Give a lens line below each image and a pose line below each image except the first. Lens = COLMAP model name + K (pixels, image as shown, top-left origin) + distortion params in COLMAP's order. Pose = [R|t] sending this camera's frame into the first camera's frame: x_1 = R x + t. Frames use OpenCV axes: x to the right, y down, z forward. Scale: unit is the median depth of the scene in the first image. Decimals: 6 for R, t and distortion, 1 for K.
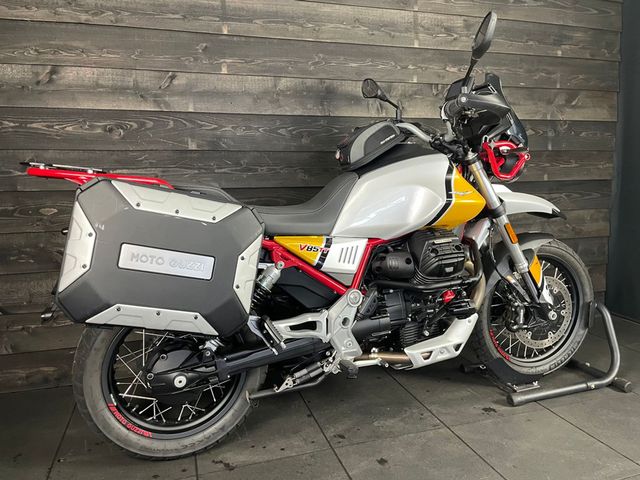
lens RADIAL K [[485.7, 0, 325.0], [0, 485.7, 237.7], [0, 0, 1]] dist [0.086230, -0.116032]
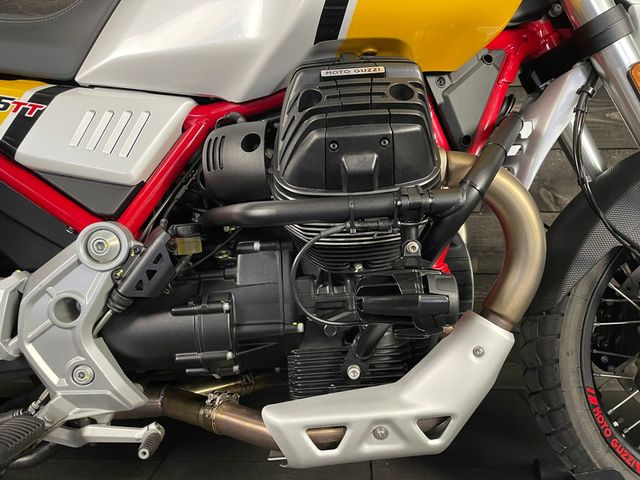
lens RADIAL K [[485.7, 0, 329.0], [0, 485.7, 248.9], [0, 0, 1]] dist [0.086230, -0.116032]
pose [[0.939188, 0.045817, -0.340334, 0.315316], [-0.053694, 0.998463, -0.013757, 0.113829], [0.339180, 0.031195, 0.940204, 0.669055]]
